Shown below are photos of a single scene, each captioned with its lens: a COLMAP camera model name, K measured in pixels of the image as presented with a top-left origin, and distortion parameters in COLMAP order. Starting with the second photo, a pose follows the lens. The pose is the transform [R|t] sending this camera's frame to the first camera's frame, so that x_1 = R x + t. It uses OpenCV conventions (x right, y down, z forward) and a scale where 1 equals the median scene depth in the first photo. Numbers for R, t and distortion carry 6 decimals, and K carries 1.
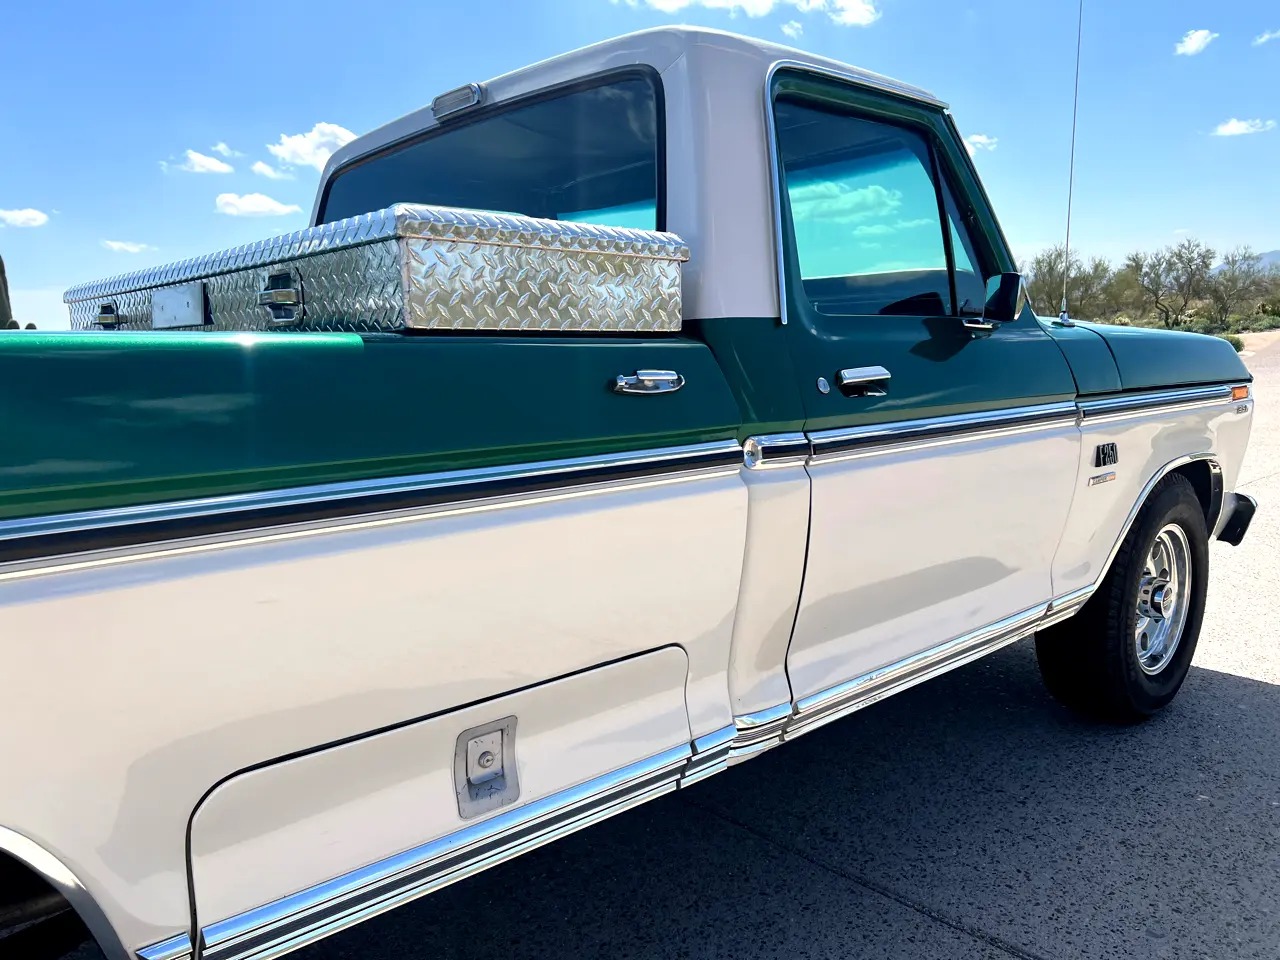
lens RADIAL K [[967.4, 0, 645.7], [0, 967.4, 491.2], [0, 0, 1]] dist [0.052898, -0.066754]
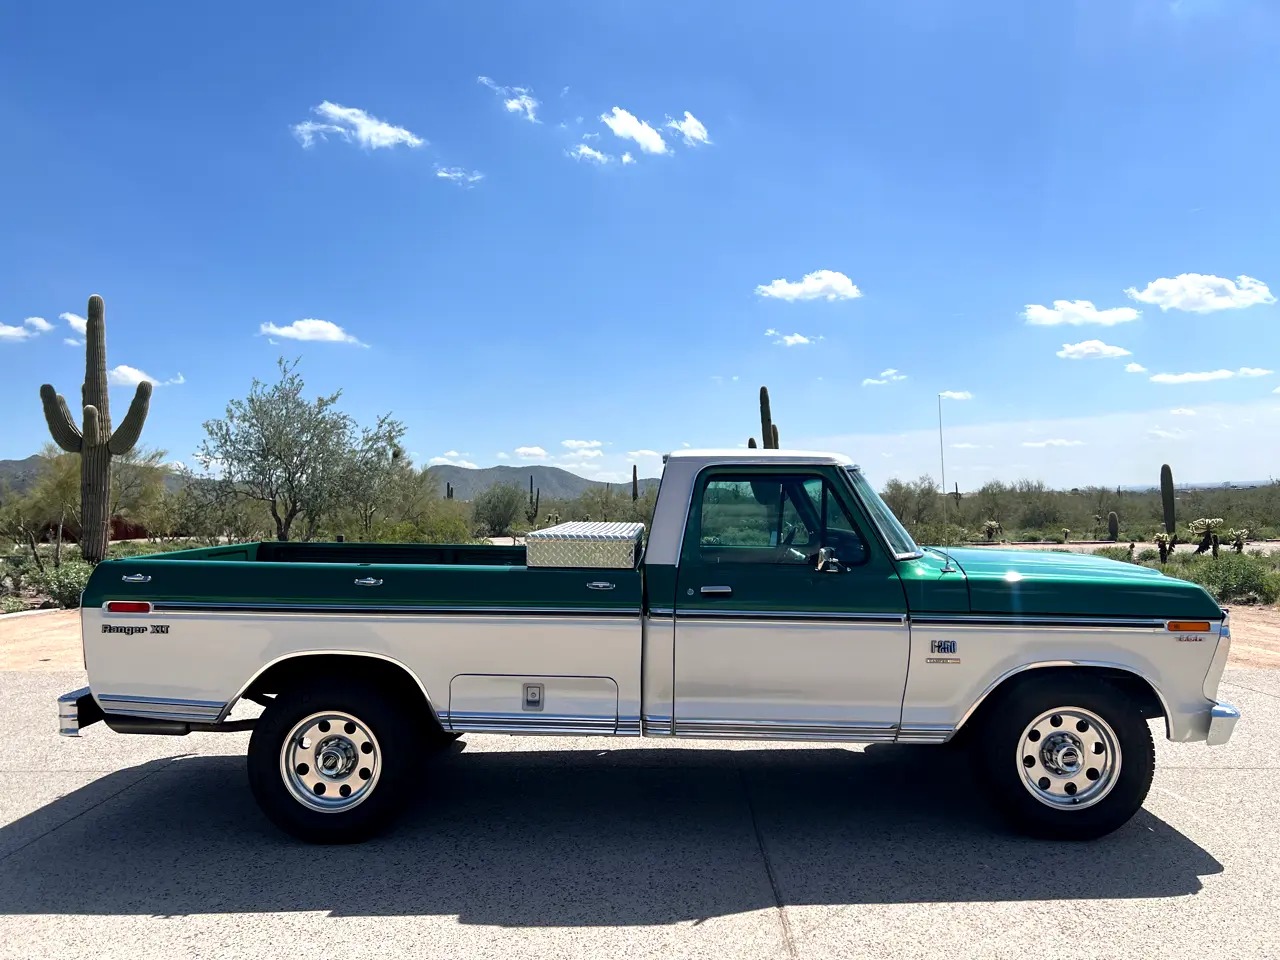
lens RADIAL K [[967.4, 0, 644.9], [0, 967.4, 490.8], [0, 0, 1]] dist [0.052898, -0.066754]
pose [[0.723196, 0.028912, -0.690037, 1.174264], [-0.125890, 0.987903, -0.090548, -0.080644], [0.679072, 0.152353, 0.718088, -0.609603]]
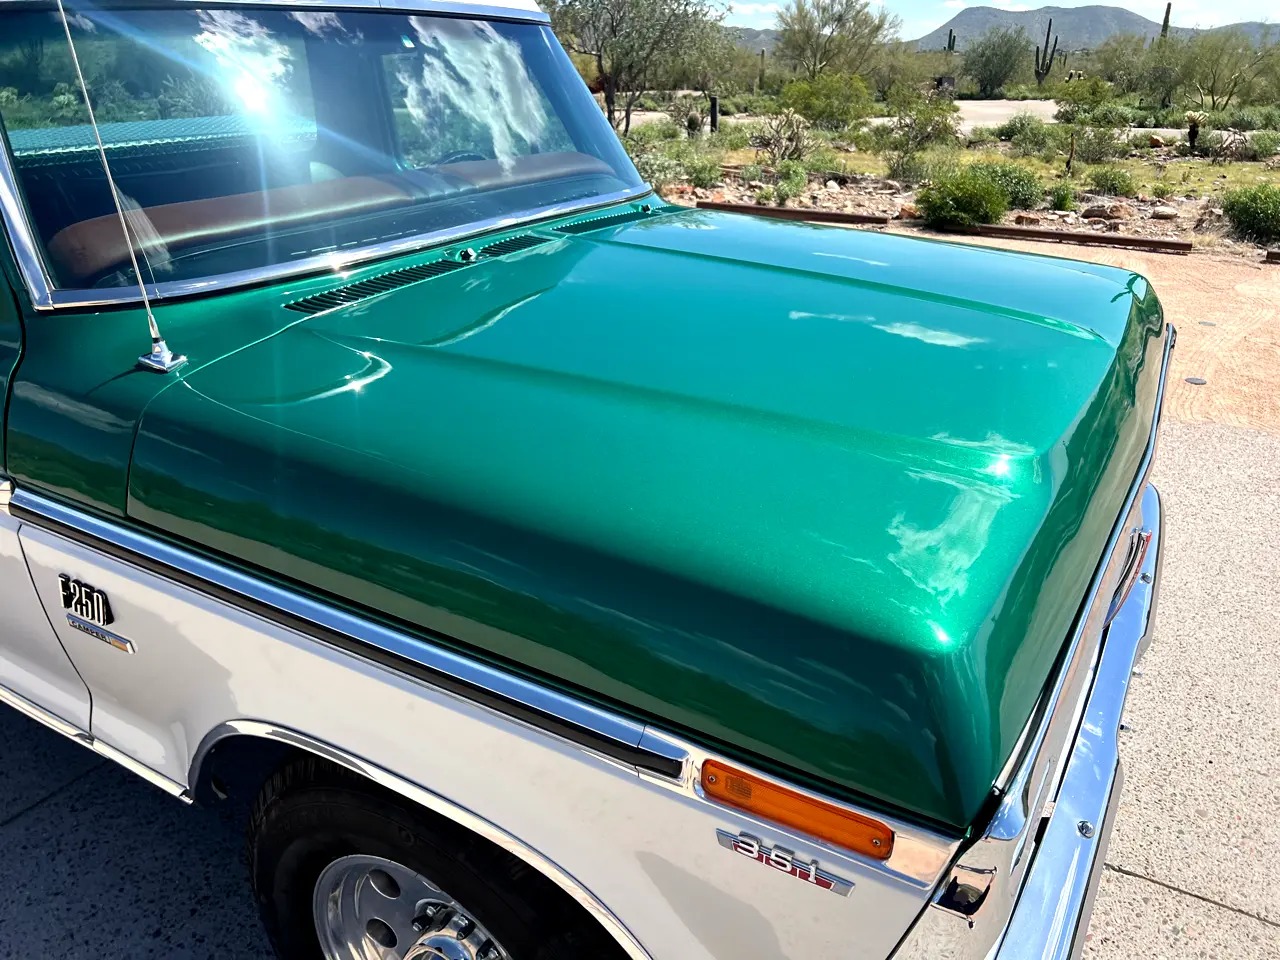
lens RADIAL K [[967.4, 0, 647.8], [0, 967.4, 471.8], [0, 0, 1]] dist [0.052898, -0.066754]
pose [[0.294719, 0.413557, -0.861459, 0.944998], [-0.155049, 0.910249, 0.383935, -0.344940], [0.942921, 0.020415, 0.332389, 1.024528]]
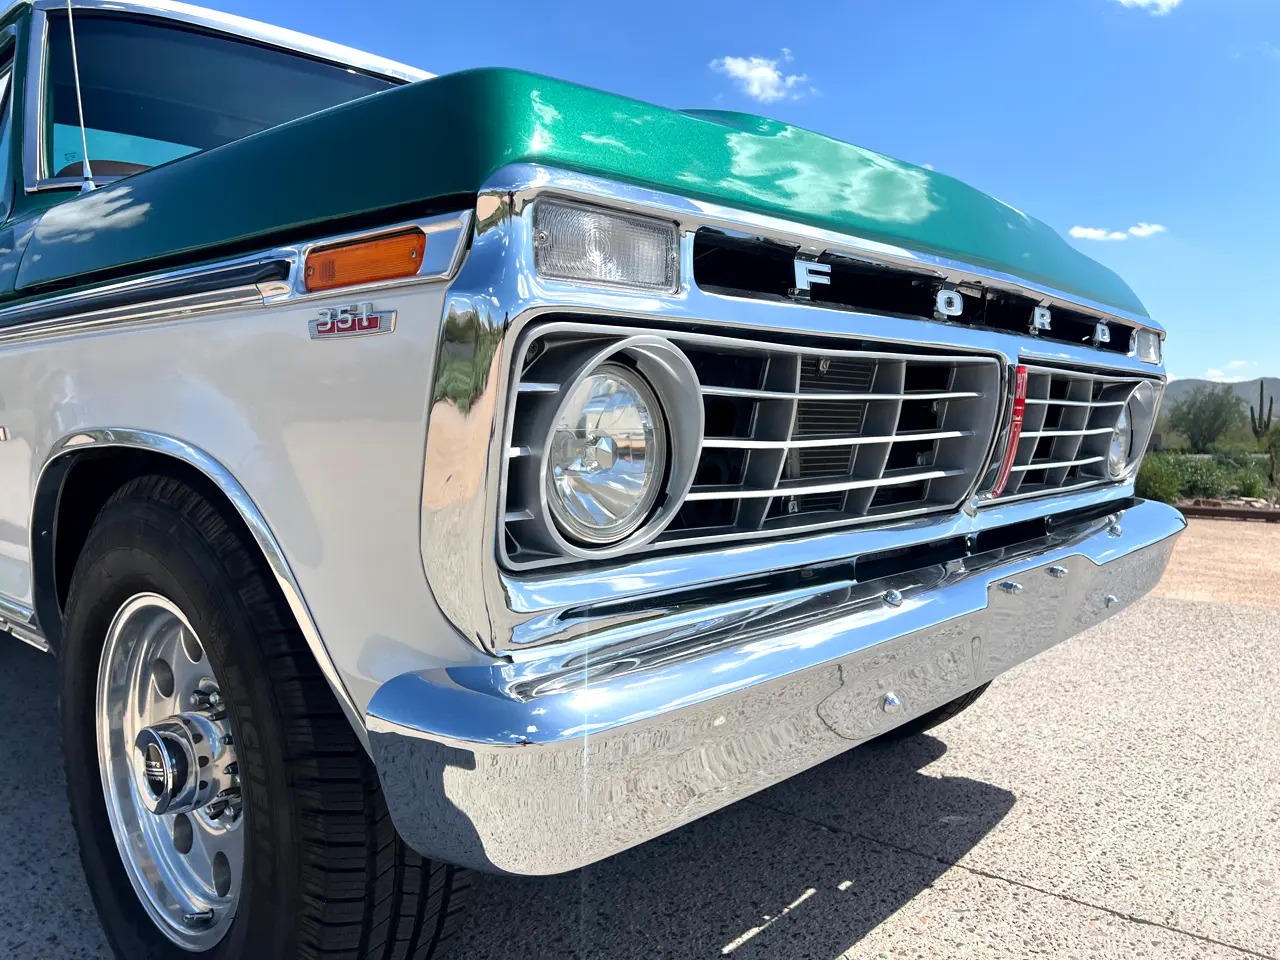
lens RADIAL K [[967.4, 0, 636.3], [0, 967.4, 464.1], [0, 0, 1]] dist [0.052898, -0.066754]
pose [[0.082723, 0.074449, -0.993788, 1.056432], [-0.140737, 0.988085, 0.062307, -0.084932], [0.986585, 0.134708, 0.092215, 1.255581]]
